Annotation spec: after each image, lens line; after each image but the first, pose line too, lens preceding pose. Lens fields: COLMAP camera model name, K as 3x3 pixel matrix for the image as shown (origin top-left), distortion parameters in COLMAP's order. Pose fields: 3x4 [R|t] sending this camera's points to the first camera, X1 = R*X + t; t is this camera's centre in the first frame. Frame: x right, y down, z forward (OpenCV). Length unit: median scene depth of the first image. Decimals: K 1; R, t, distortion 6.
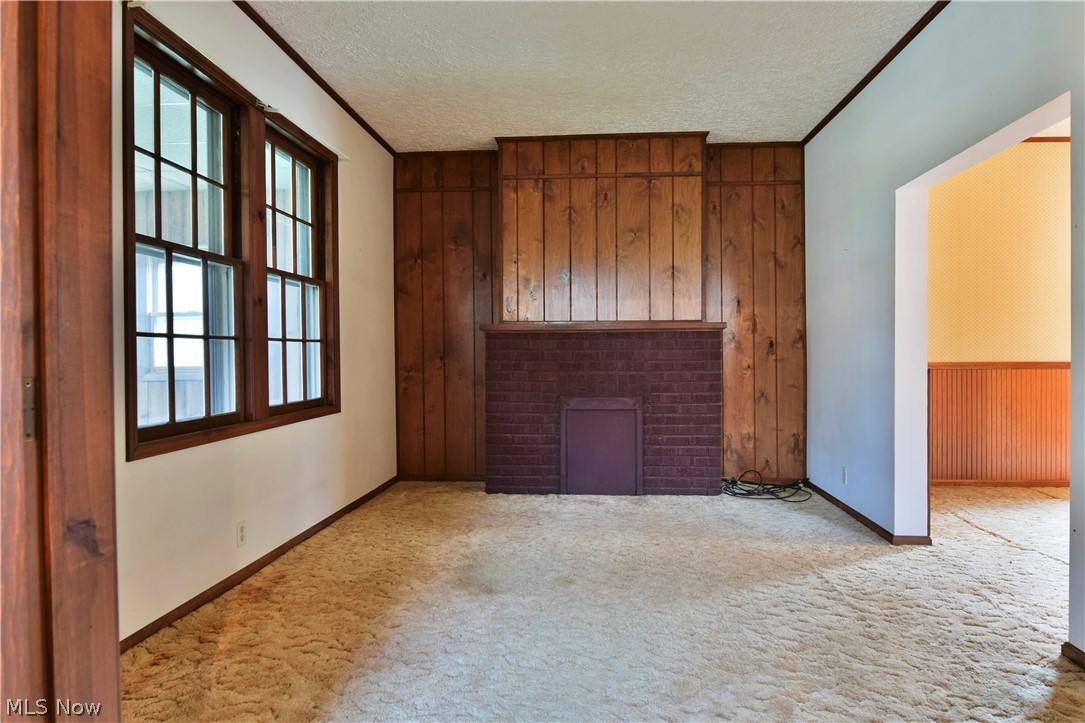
lens RADIAL K [[703.2, 0, 539.3], [0, 703.2, 363.1], [0, 0, 1]] dist [-0.004739, -0.004255]
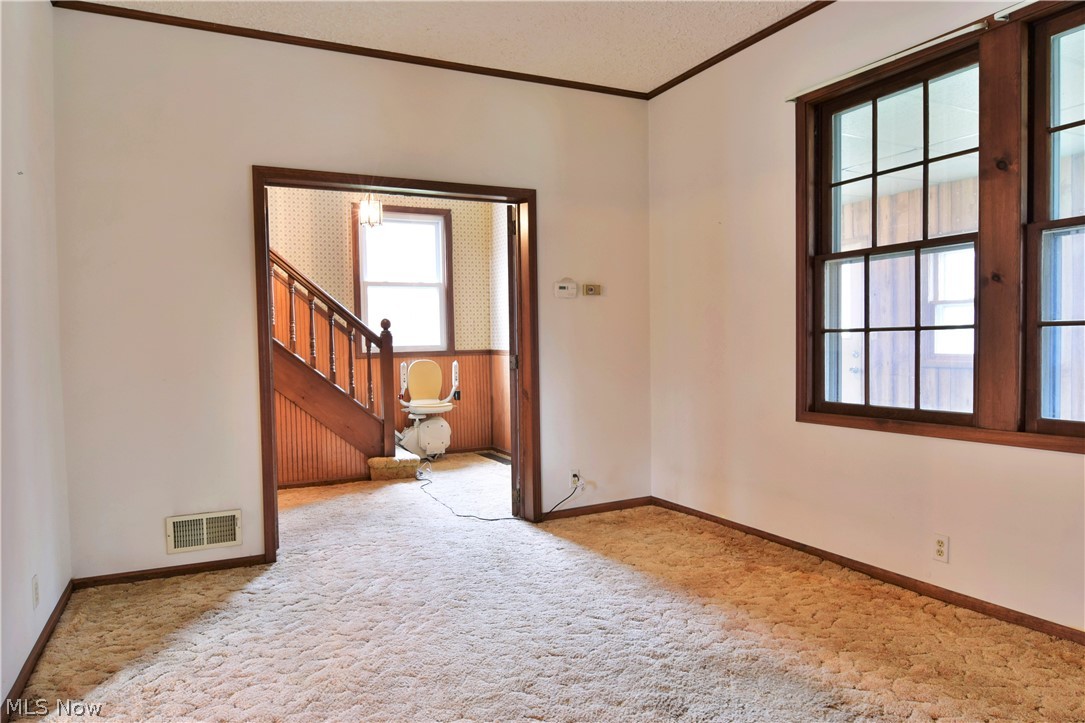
lens RADIAL K [[703.2, 0, 539.3], [0, 703.2, 363.1], [0, 0, 1]] dist [-0.004739, -0.004255]
pose [[-0.851112, 0.031576, -0.524034, 0.296095], [0.011948, 0.999096, 0.040795, -0.021127], [0.524848, 0.028460, -0.850720, 0.938923]]
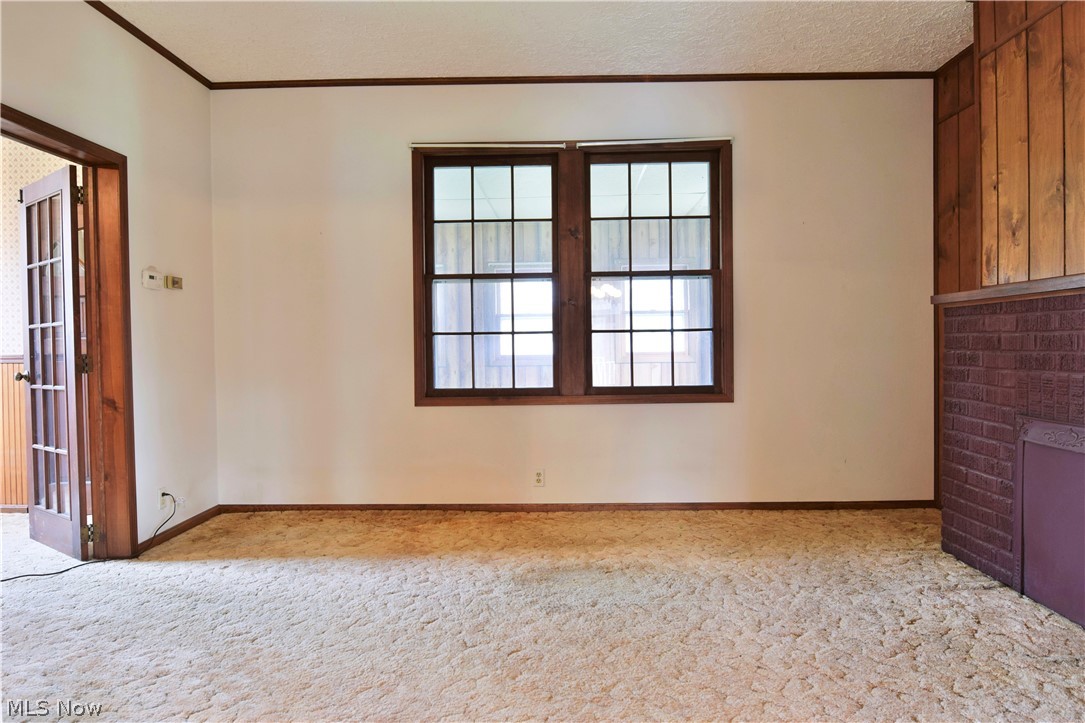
lens RADIAL K [[659.1, 0, 544.5], [0, 659.1, 362.7], [0, 0, 1]] dist [-0.005252, -0.004607]
pose [[0.050104, 0.026527, -0.998392, 0.529230], [-0.001820, 0.999648, 0.026469, -0.007174], [0.998742, 0.000491, 0.050134, 0.599900]]
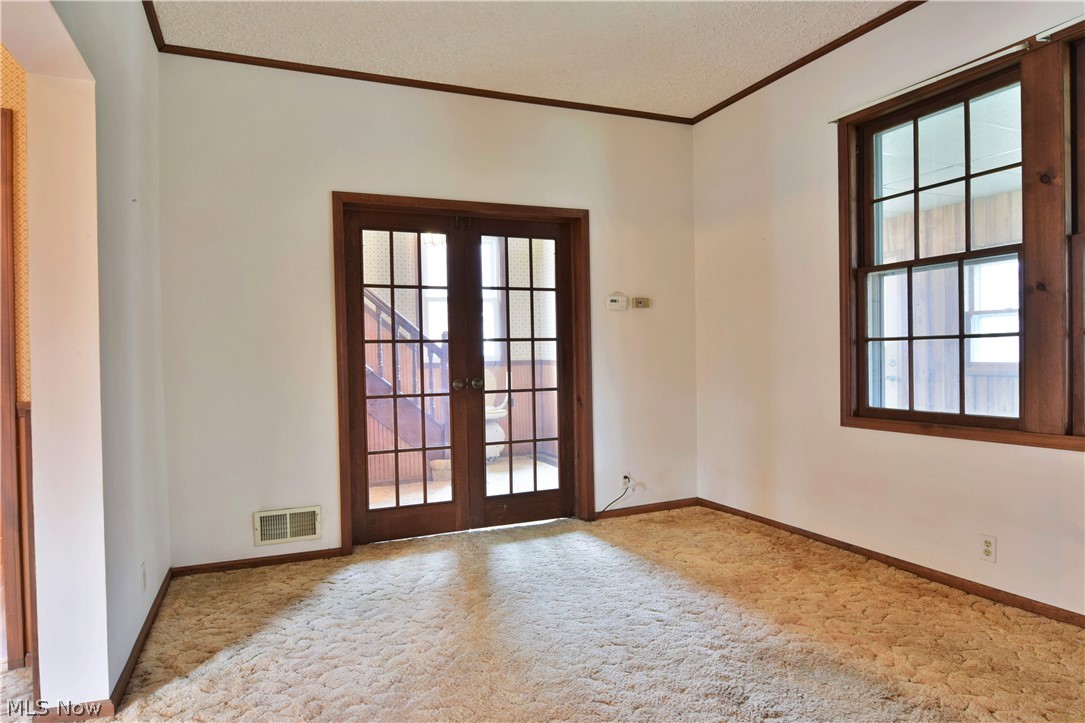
lens RADIAL K [[659.1, 0, 544.5], [0, 659.1, 362.7], [0, 0, 1]] dist [-0.005252, -0.004607]
pose [[-0.877300, 0.025120, -0.479284, 0.312318], [0.015799, 0.999600, 0.023471, -0.018691], [0.479682, 0.013019, -0.877346, 0.933083]]
